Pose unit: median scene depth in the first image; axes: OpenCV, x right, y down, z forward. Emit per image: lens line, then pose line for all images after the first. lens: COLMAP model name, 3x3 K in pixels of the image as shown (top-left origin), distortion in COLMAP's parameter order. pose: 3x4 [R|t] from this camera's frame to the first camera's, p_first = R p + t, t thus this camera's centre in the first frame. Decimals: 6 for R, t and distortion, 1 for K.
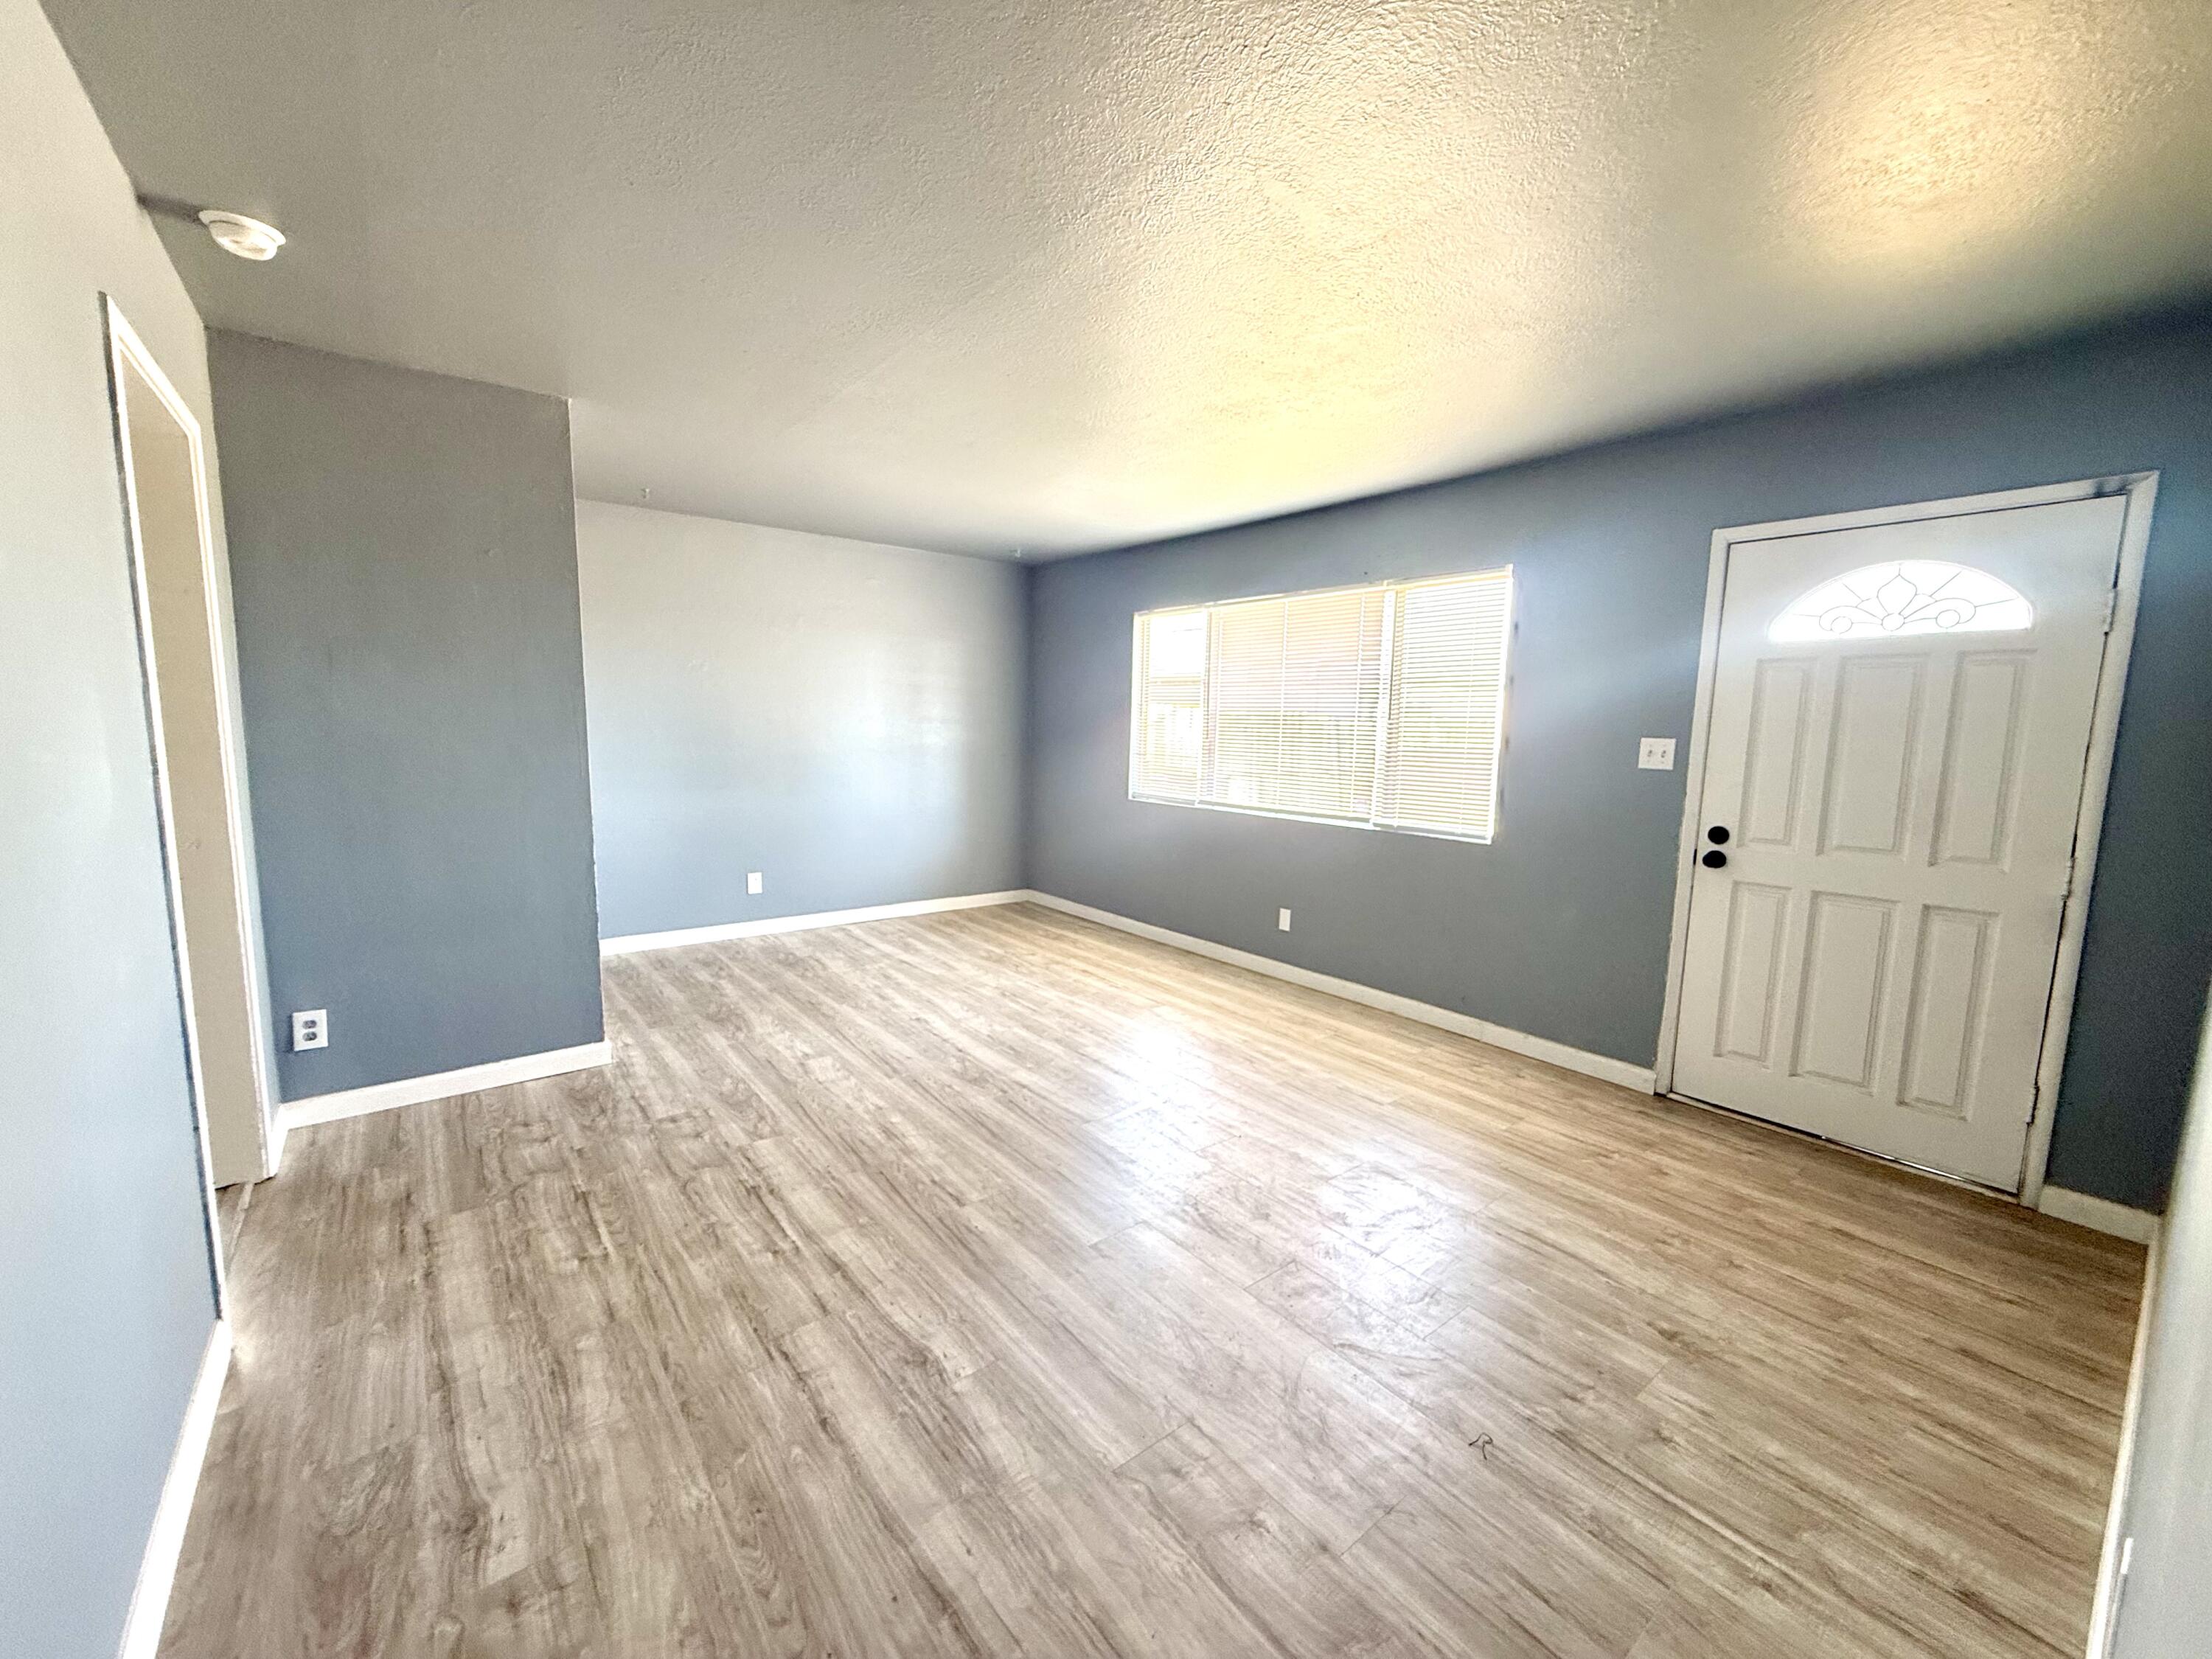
lens RADIAL K [[885.5, 0, 1106.0], [0, 885.5, 829.5], [0, 0, 1]] dist [-0.000188, 0.014196]
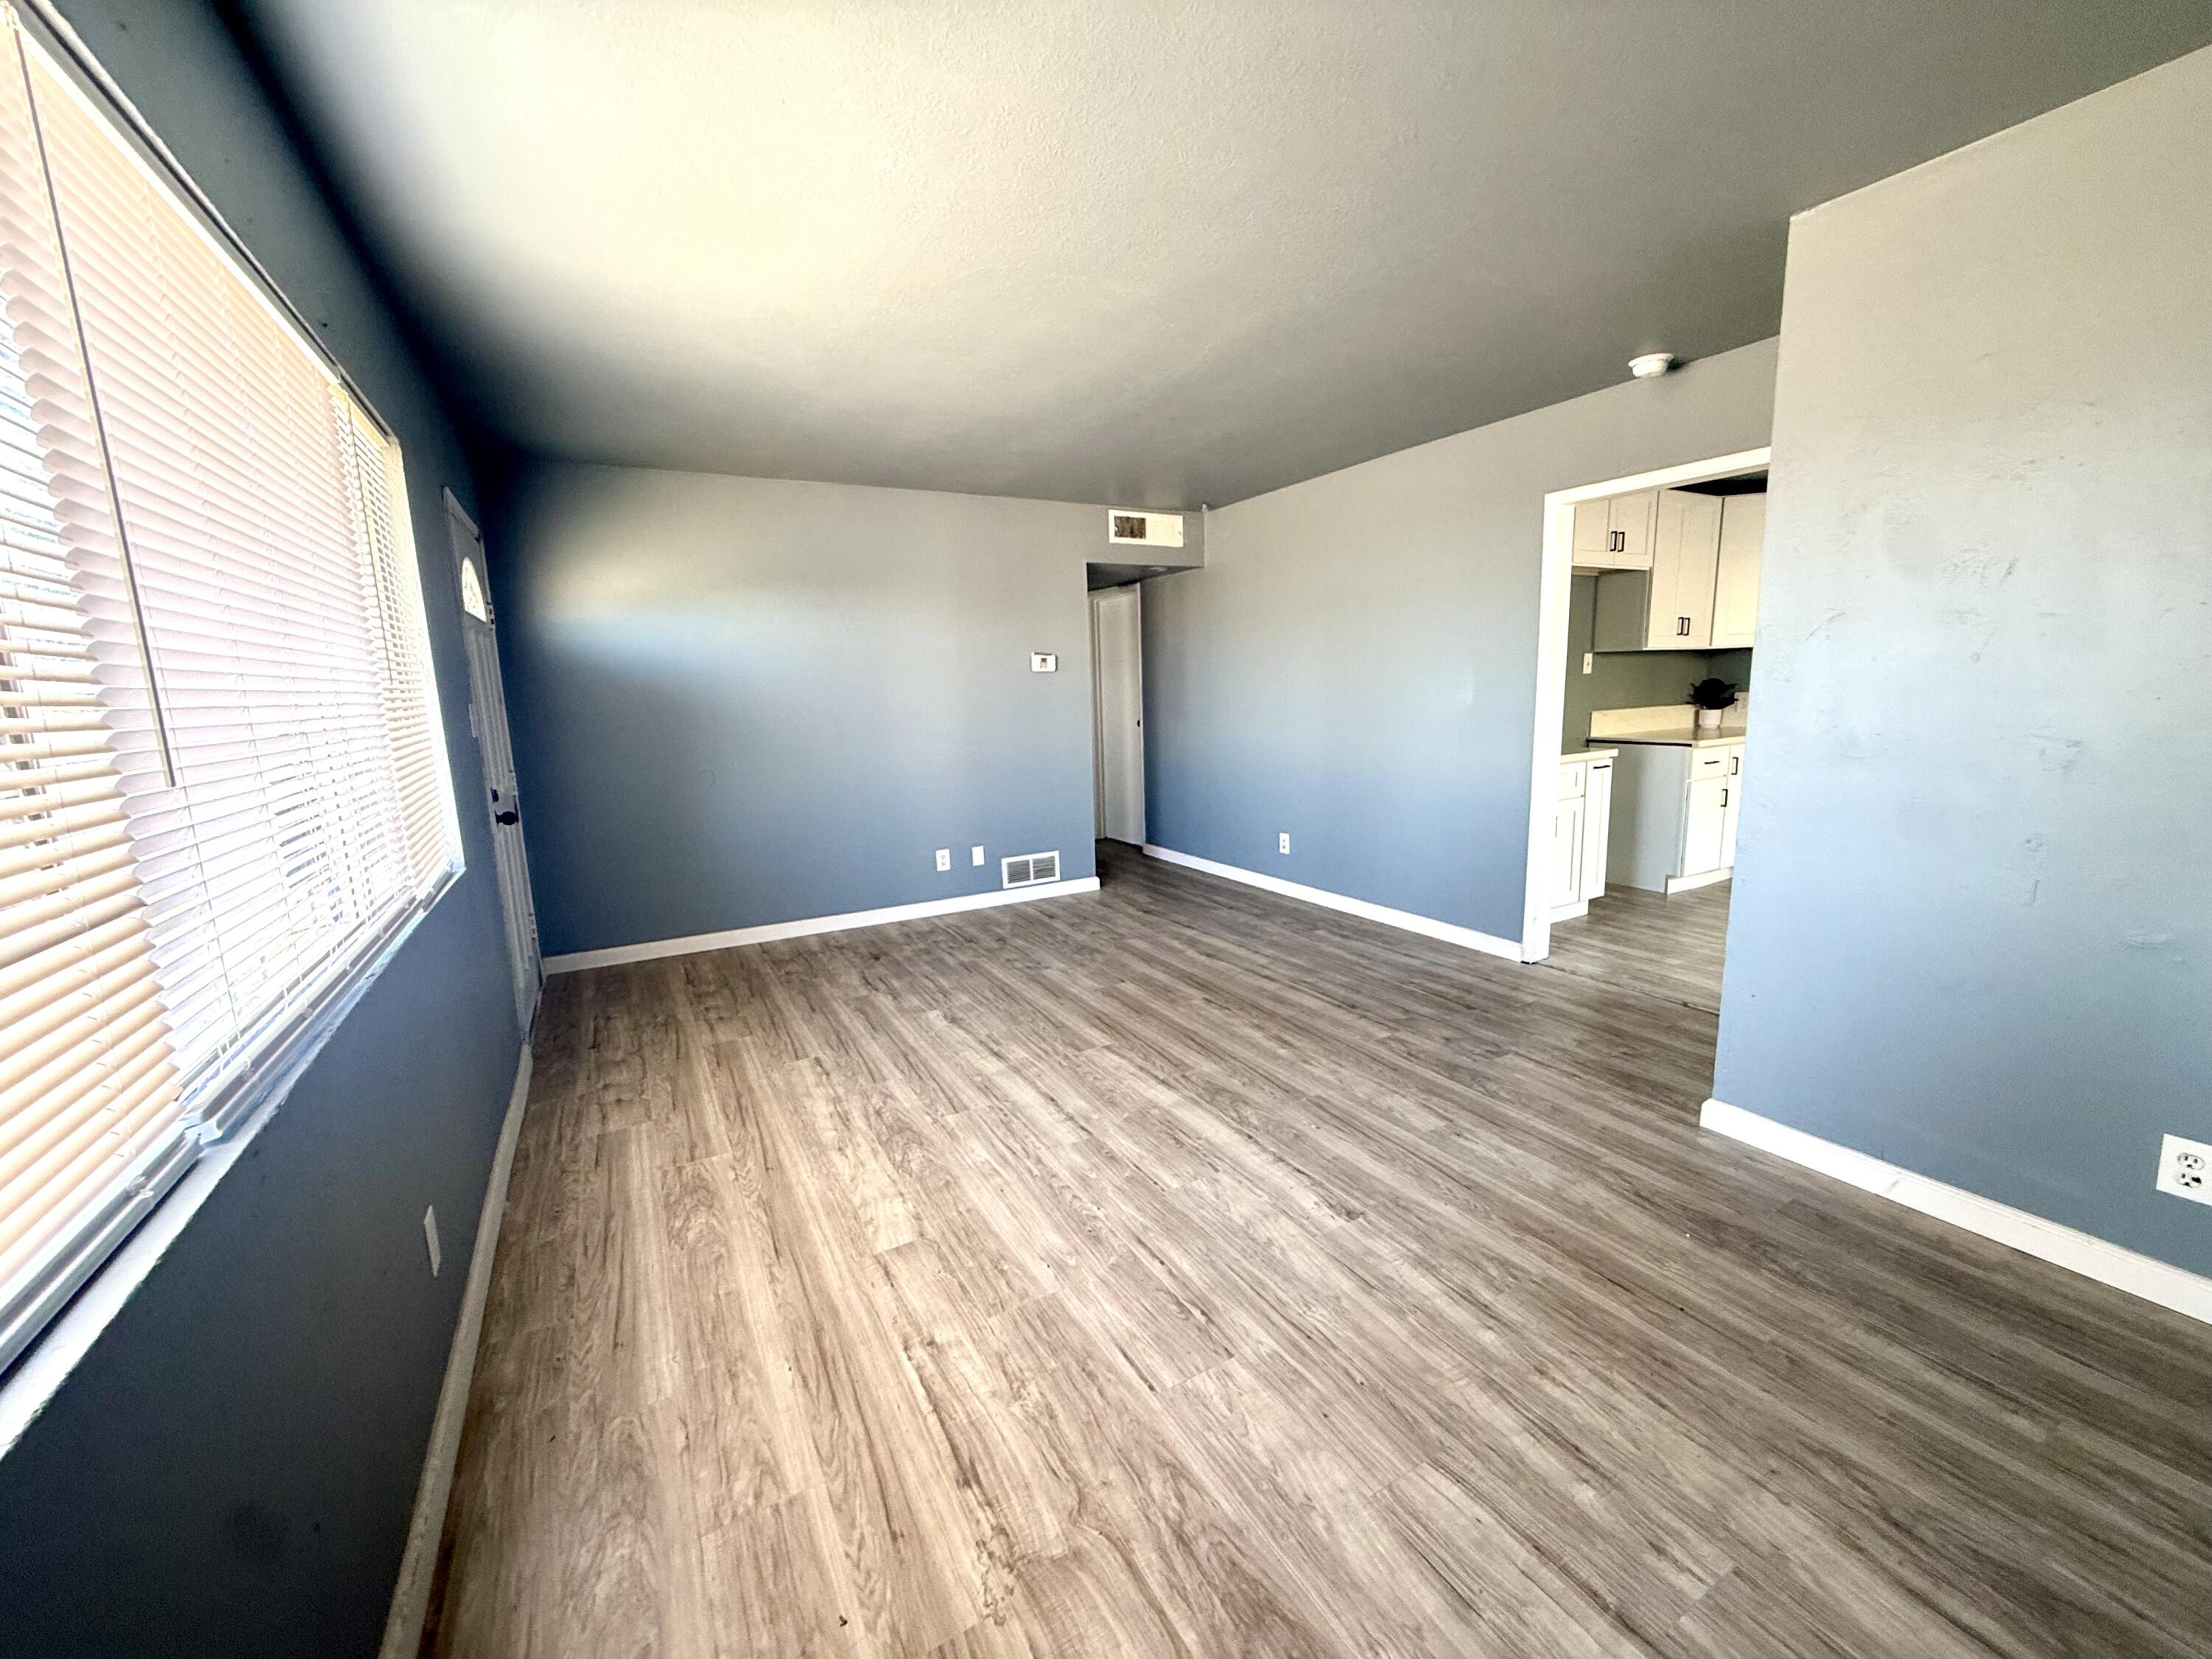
lens RADIAL K [[885.5, 0, 1106.0], [0, 885.5, 829.5], [0, 0, 1]] dist [-0.000188, 0.014196]
pose [[-0.986831, -0.018339, 0.160711, -0.175500], [0.028868, 0.957634, 0.286538, -0.220818], [-0.159157, 0.287404, -0.944493, 1.788713]]
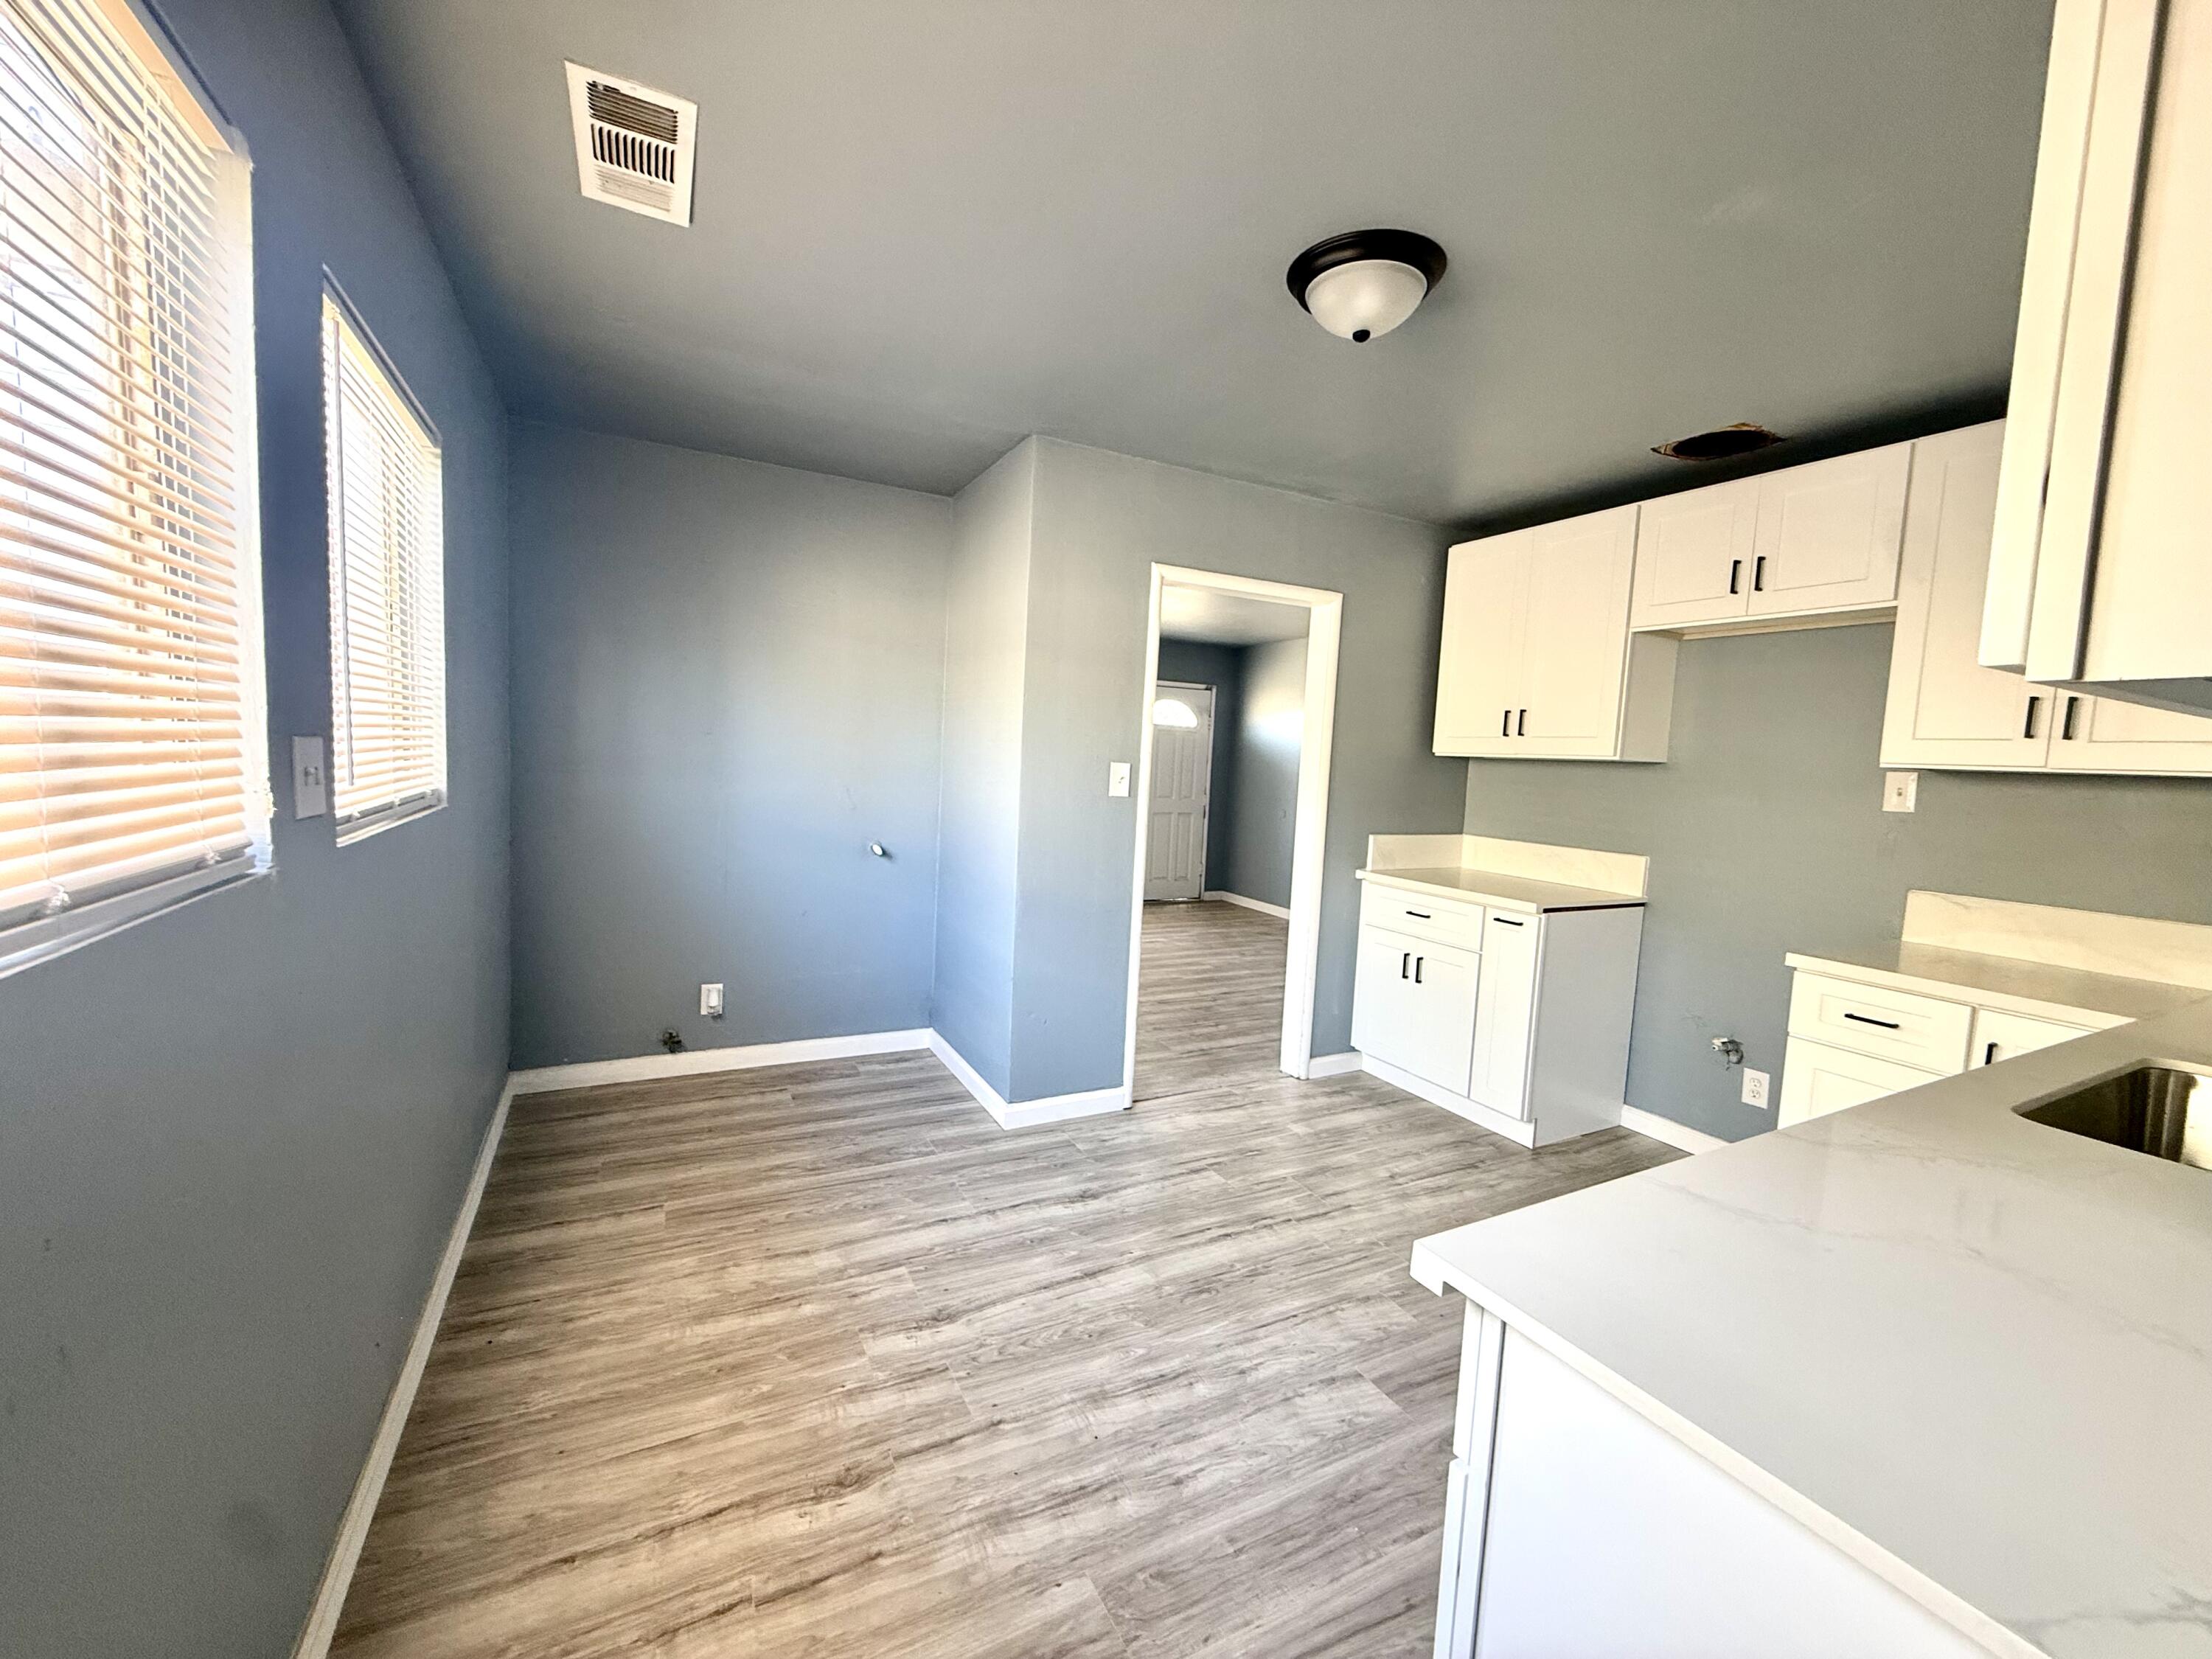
lens RADIAL K [[885.5, 0, 1106.0], [0, 885.5, 829.5], [0, 0, 1]] dist [-0.000188, 0.014196]
pose [[0.184739, -0.095080, 0.978177, -1.747341], [0.078313, 0.993568, 0.081786, -0.107586], [-0.979662, 0.061494, 0.190997, 0.557614]]
